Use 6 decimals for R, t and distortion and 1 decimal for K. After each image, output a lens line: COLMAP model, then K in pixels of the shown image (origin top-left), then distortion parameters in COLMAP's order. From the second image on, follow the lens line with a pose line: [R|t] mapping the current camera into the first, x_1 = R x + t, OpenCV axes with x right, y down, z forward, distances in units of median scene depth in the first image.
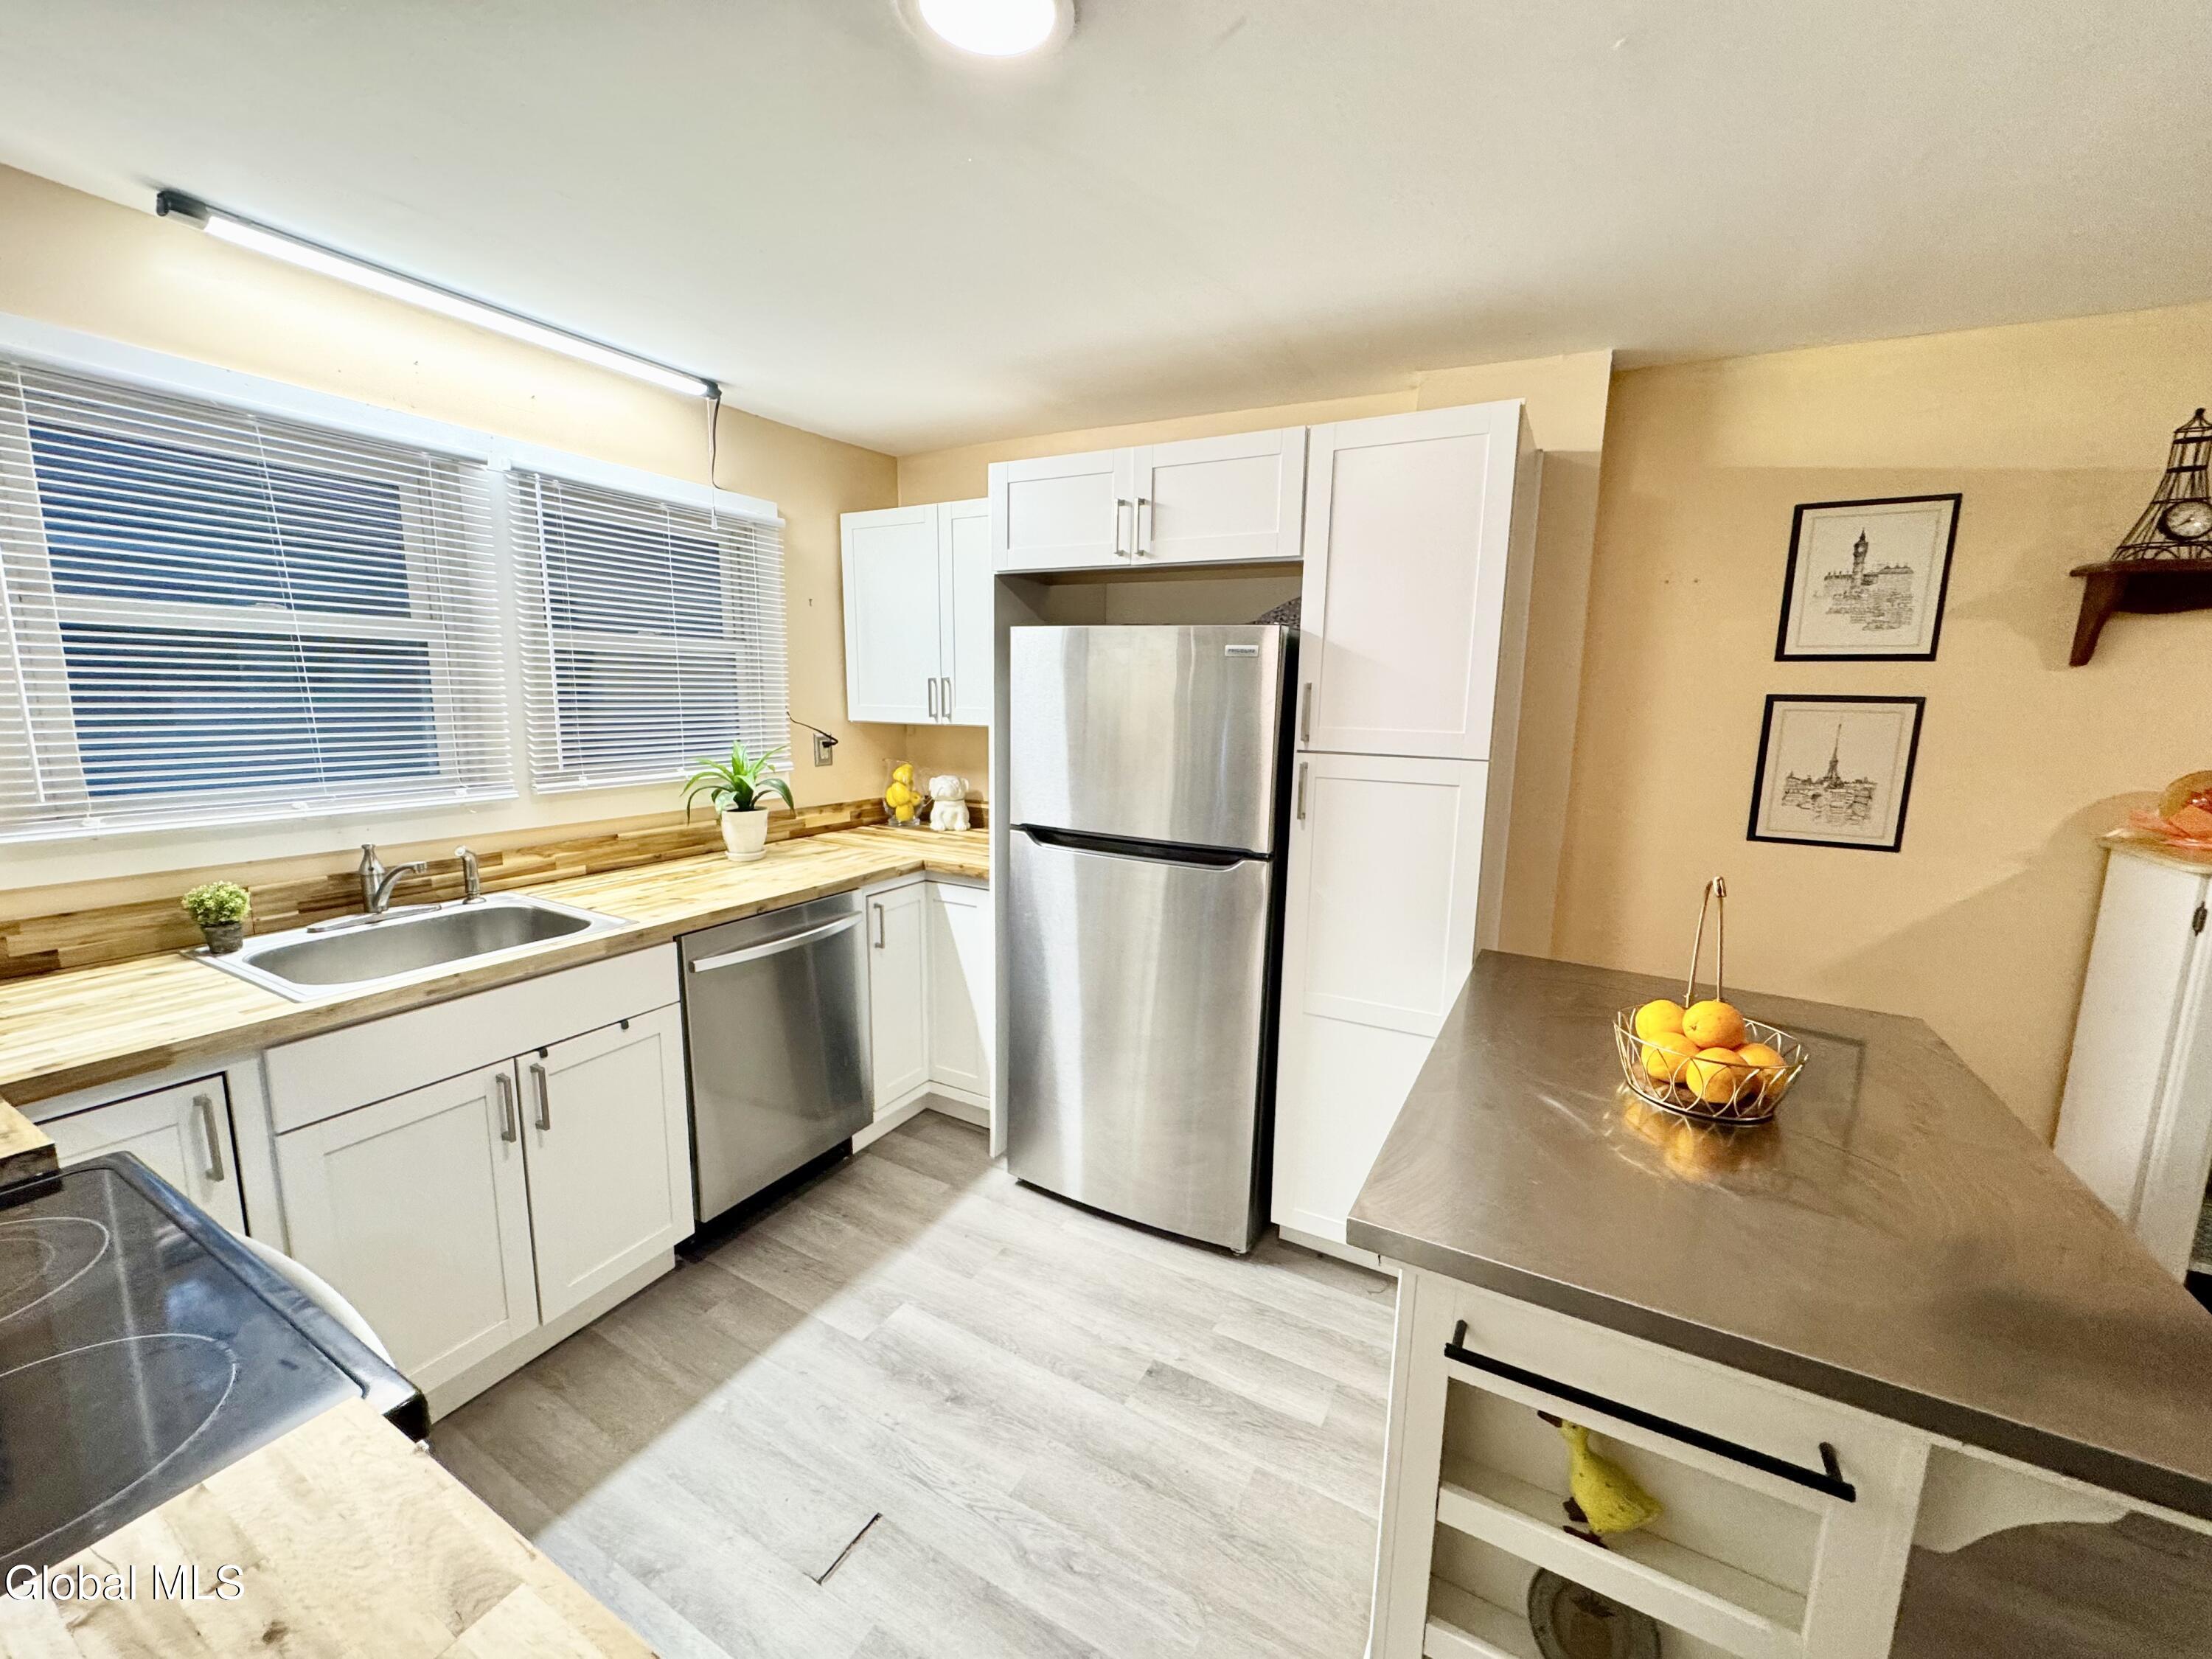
lens RADIAL K [[880.9, 0, 1104.0], [0, 880.9, 829.8], [0, 0, 1]] dist [-0.001139, 0.000291]
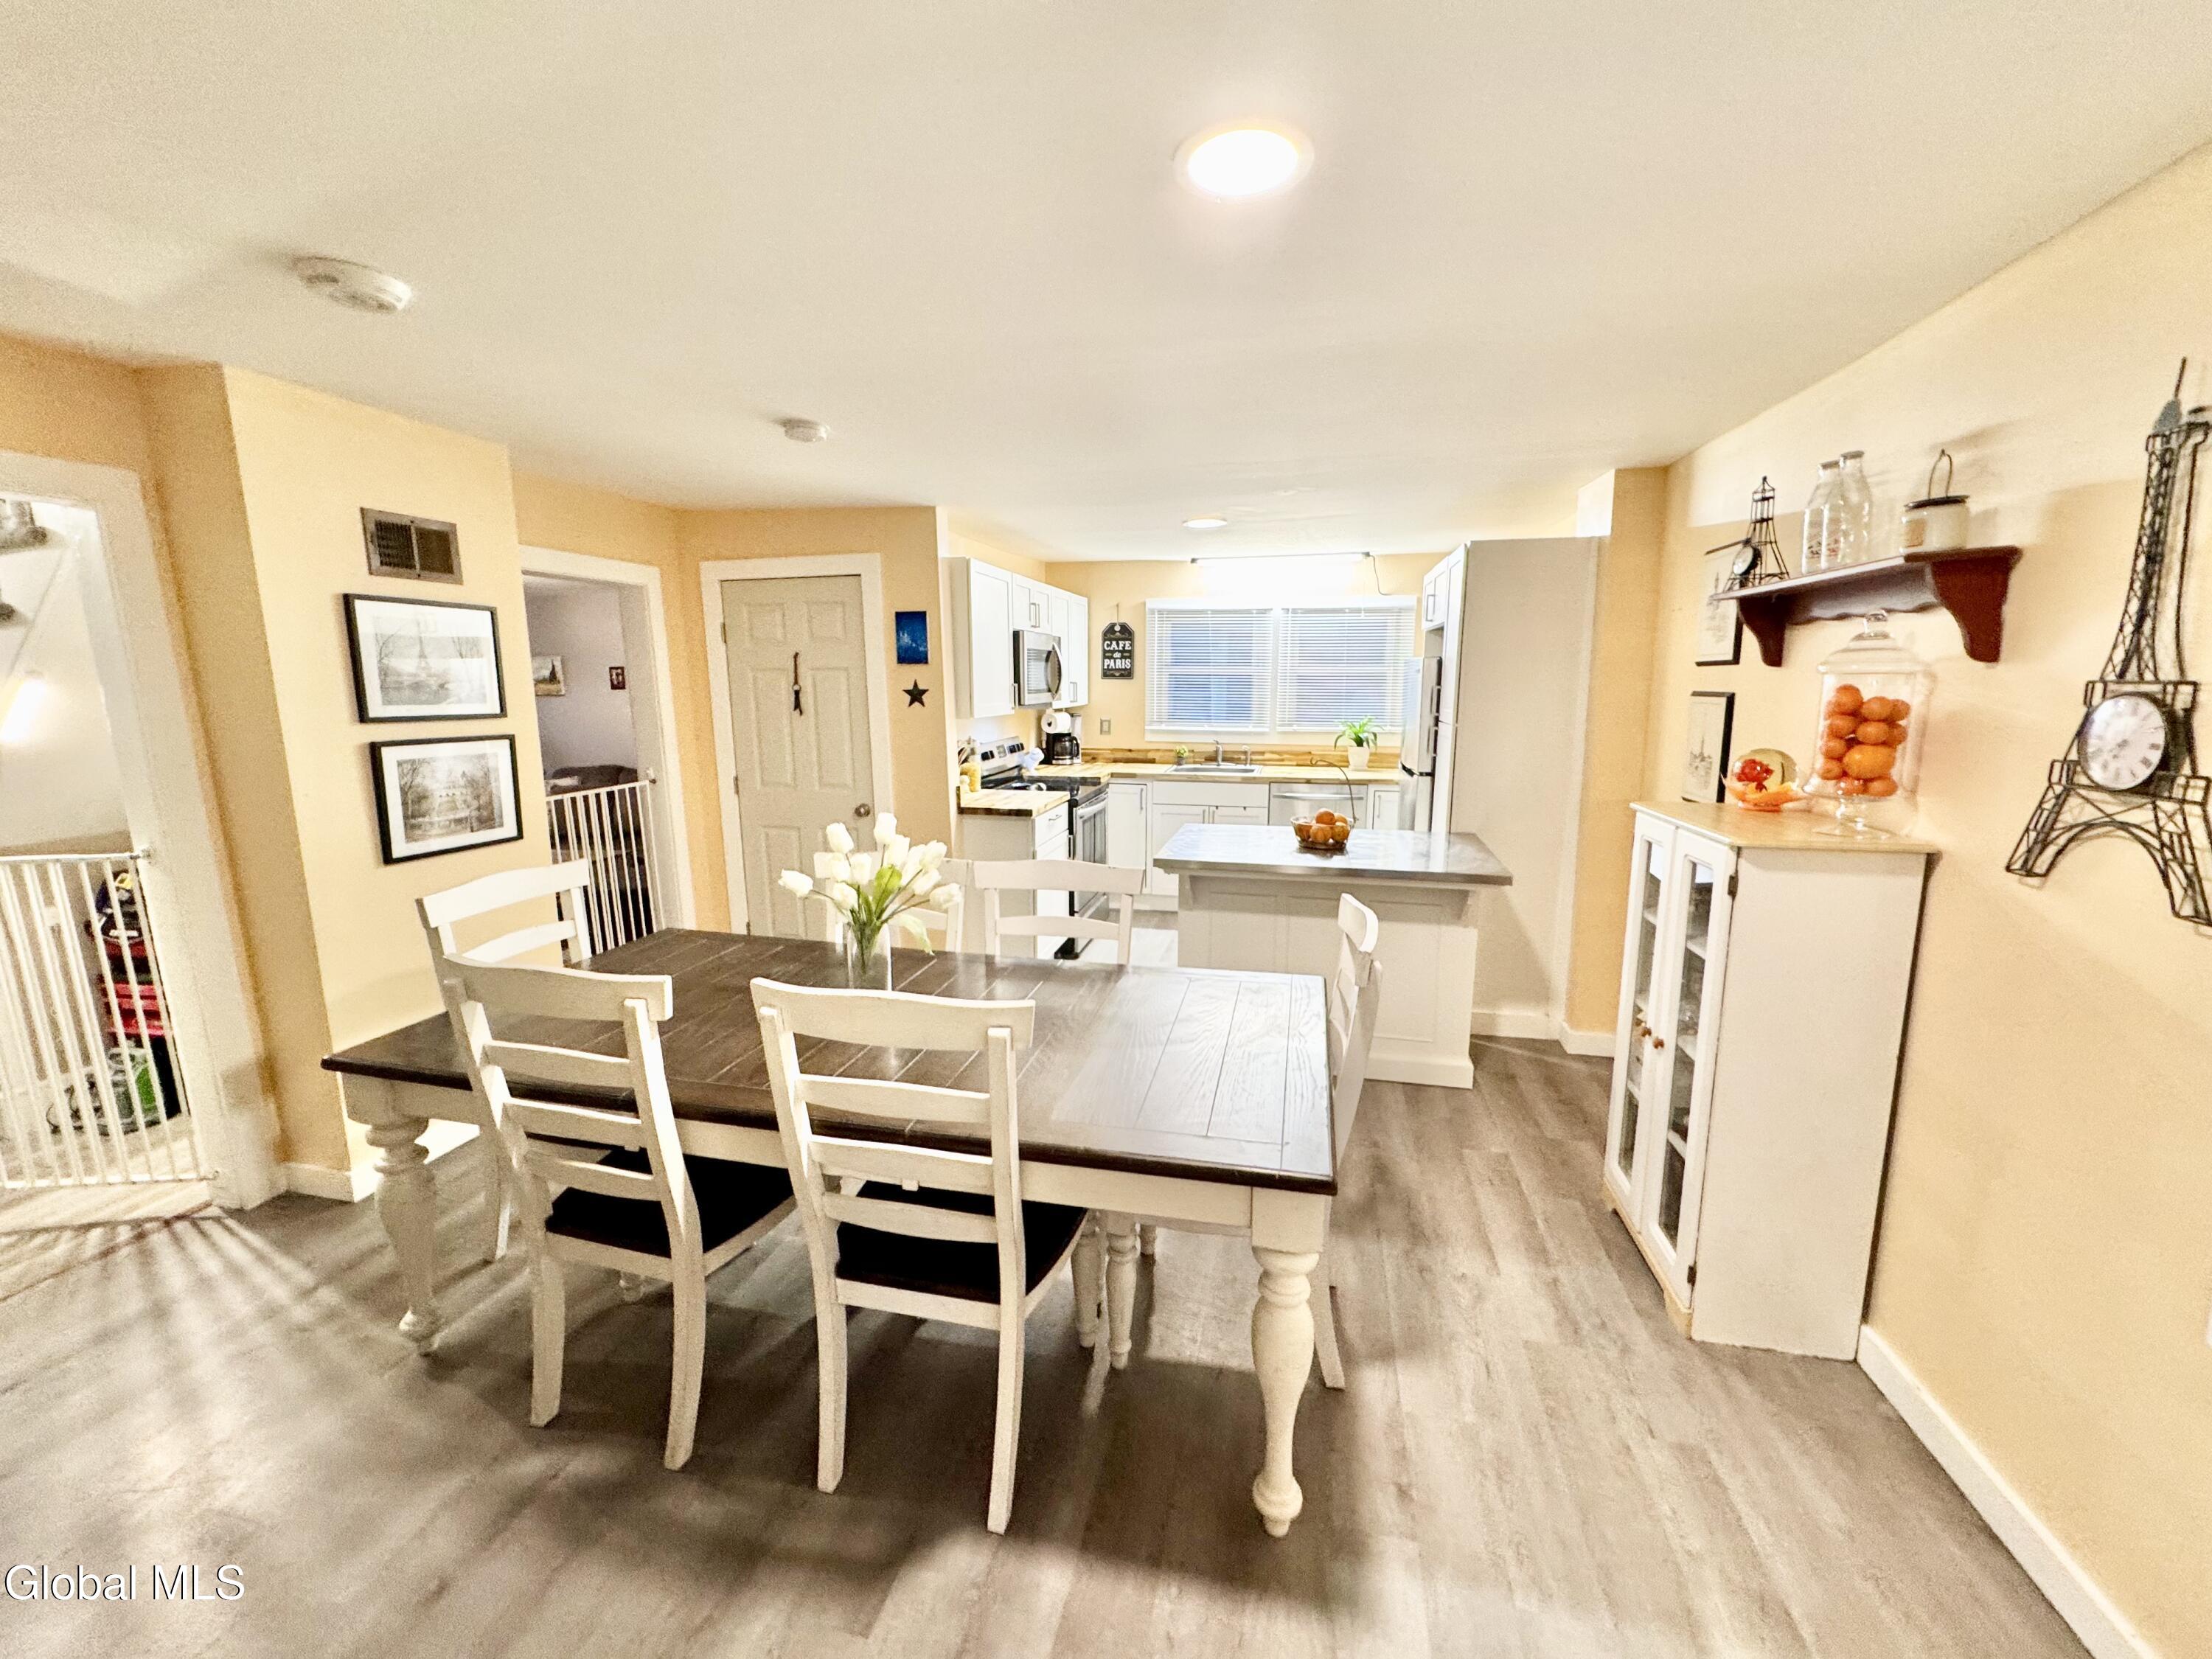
lens RADIAL K [[885.4, 0, 1101.4], [0, 885.4, 830.0], [0, 0, 1]] dist [-0.002680, 0.000383]
pose [[0.270727, 0.145801, -0.951551, 1.889571], [-0.148576, 0.982948, 0.108340, 0.045286], [0.951121, 0.112047, 0.287773, -0.235243]]
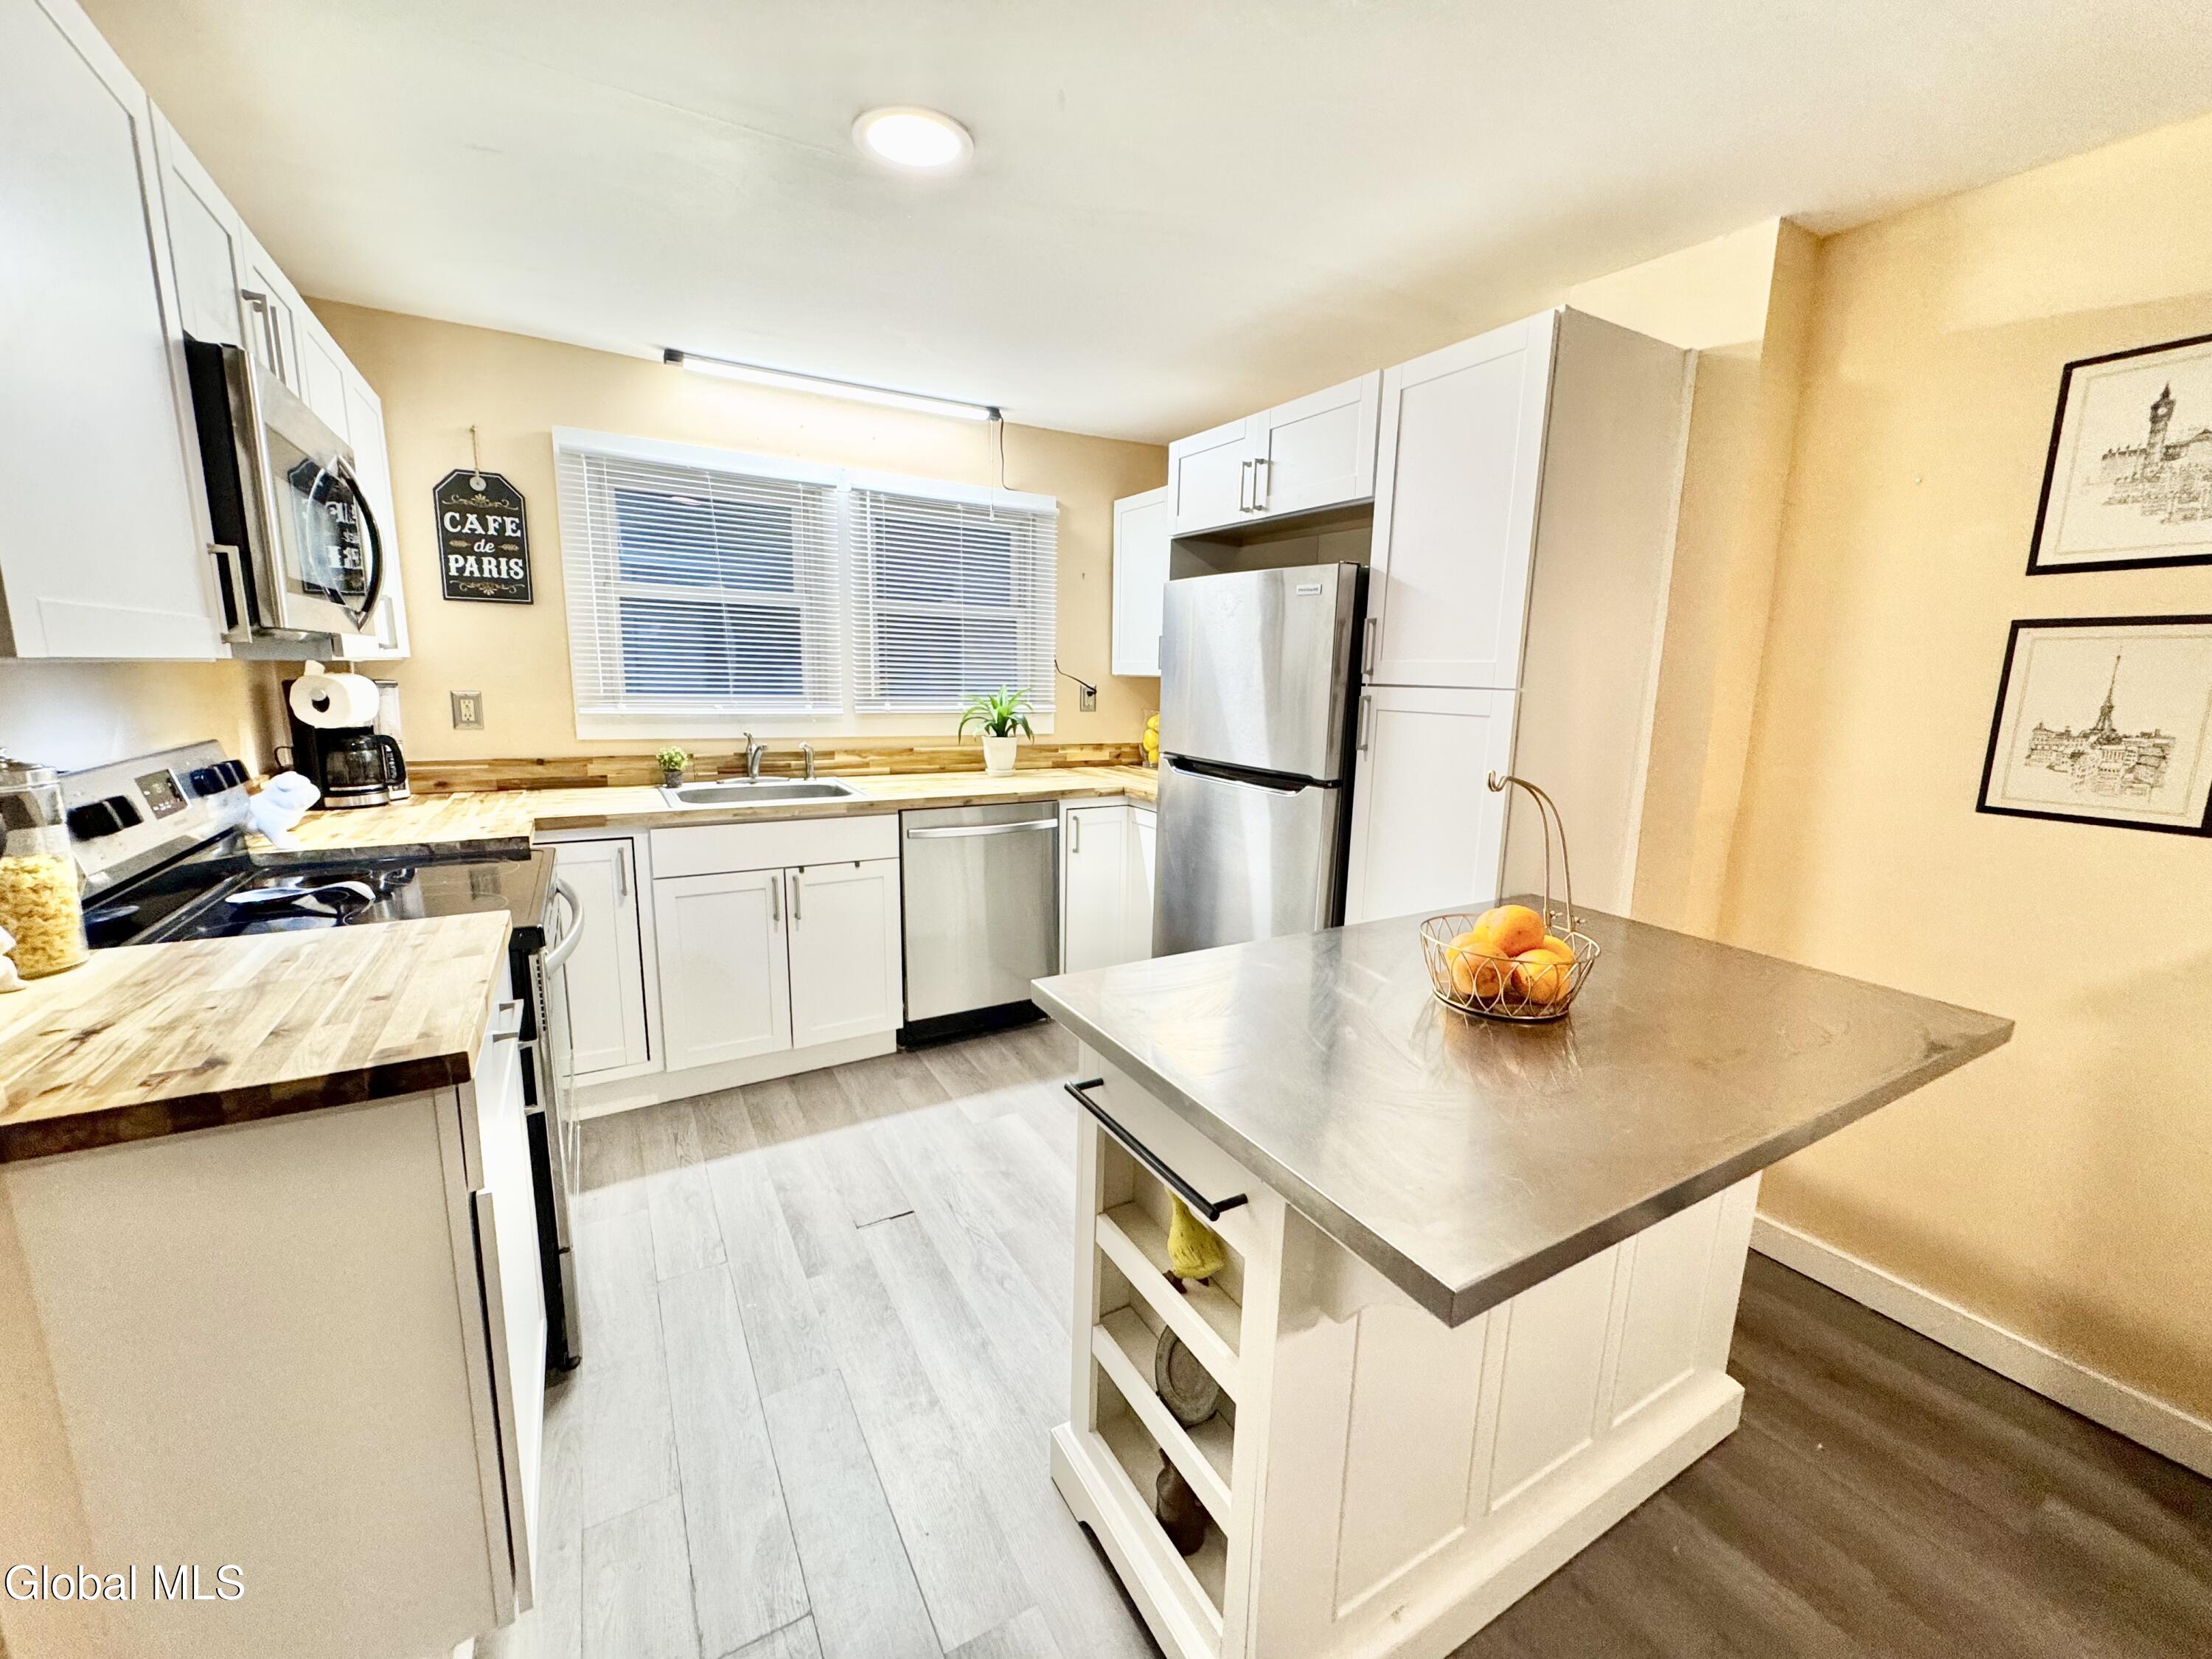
lens RADIAL K [[880.9, 0, 1104.0], [0, 880.9, 829.8], [0, 0, 1]] dist [-0.001139, 0.000291]
pose [[0.859565, 0.092149, -0.502649, 0.493666], [-0.088756, 0.995579, 0.030738, 0.076515], [0.503259, 0.018192, 0.863944, -0.053807]]
